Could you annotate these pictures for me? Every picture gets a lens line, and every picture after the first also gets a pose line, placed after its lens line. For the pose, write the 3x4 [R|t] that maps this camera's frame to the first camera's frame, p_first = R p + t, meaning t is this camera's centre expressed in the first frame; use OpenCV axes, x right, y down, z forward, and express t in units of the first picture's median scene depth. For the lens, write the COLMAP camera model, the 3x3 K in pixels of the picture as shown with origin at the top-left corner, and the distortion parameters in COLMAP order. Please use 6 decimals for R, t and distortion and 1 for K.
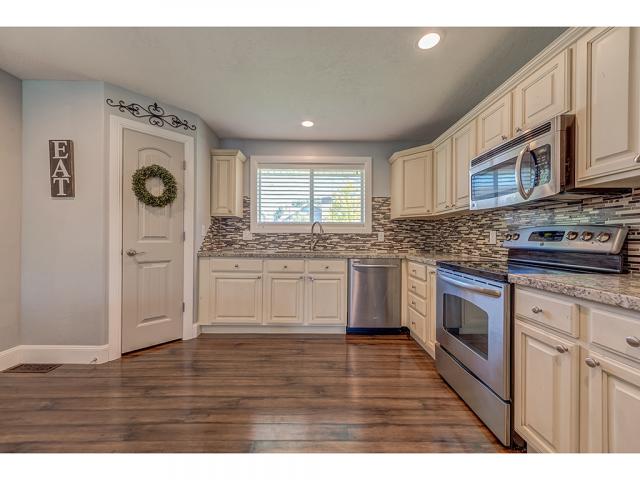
lens RADIAL K [[247.9, 0, 325.8], [0, 247.9, 238.8], [0, 0, 1]] dist [0.003008, 0.000050]
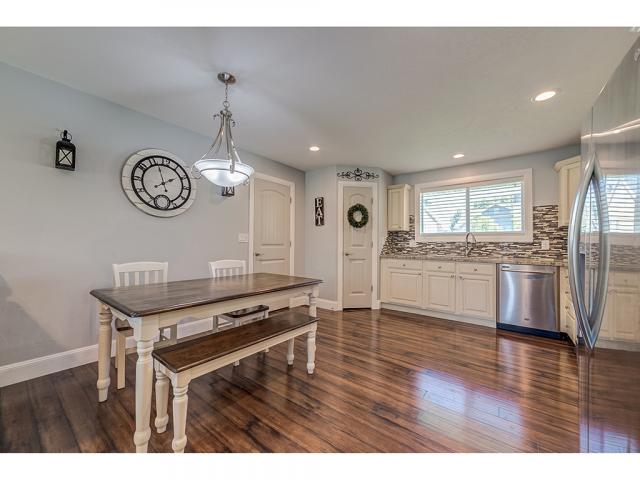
lens RADIAL K [[247.9, 0, 325.8], [0, 247.9, 238.8], [0, 0, 1]] dist [0.003008, 0.000050]
pose [[0.781824, -0.013775, -0.623347, 0.188208], [-0.004093, 0.999621, -0.027225, -0.002401], [0.623486, 0.023837, 0.781471, -0.424753]]
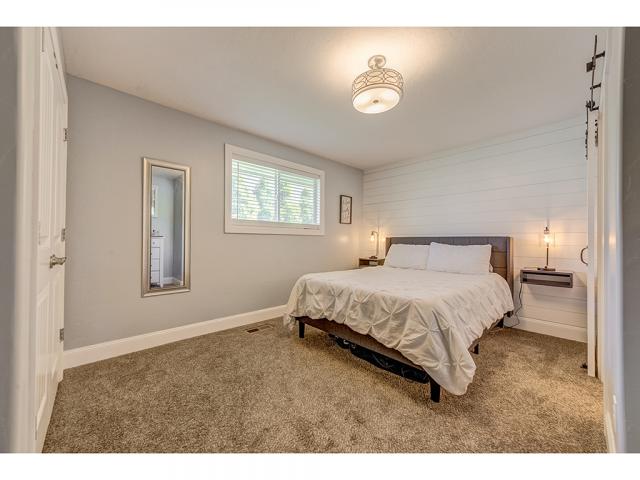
lens RADIAL K [[247.9, 0, 325.8], [0, 247.9, 238.8], [0, 0, 1]] dist [0.003008, 0.000050]
pose [[0.726953, 0.004472, 0.686672, -0.790477], [-0.005435, 0.999985, -0.000760, 0.006162], [-0.686665, -0.003180, 0.726967, 0.138463]]
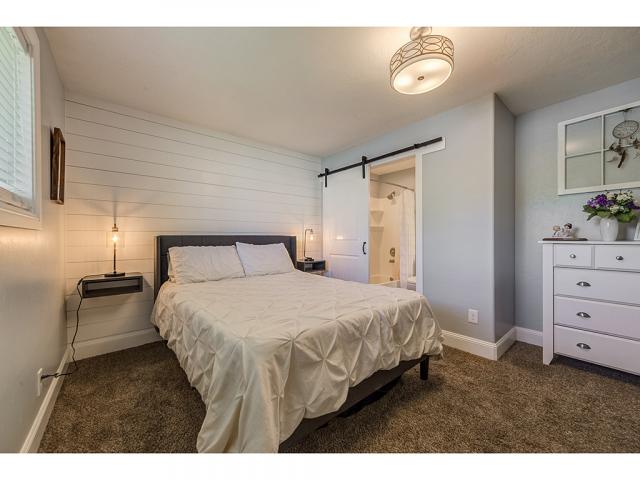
lens RADIAL K [[242.8, 0, 317.9], [0, 242.8, 238.0], [0, 0, 1]] dist [0.000840, -0.000101]
pose [[-0.621442, -0.000915, 0.783460, -0.510487], [-0.001170, 0.999999, 0.000240, -0.000332], [-0.783459, -0.000767, -0.621443, 1.121763]]
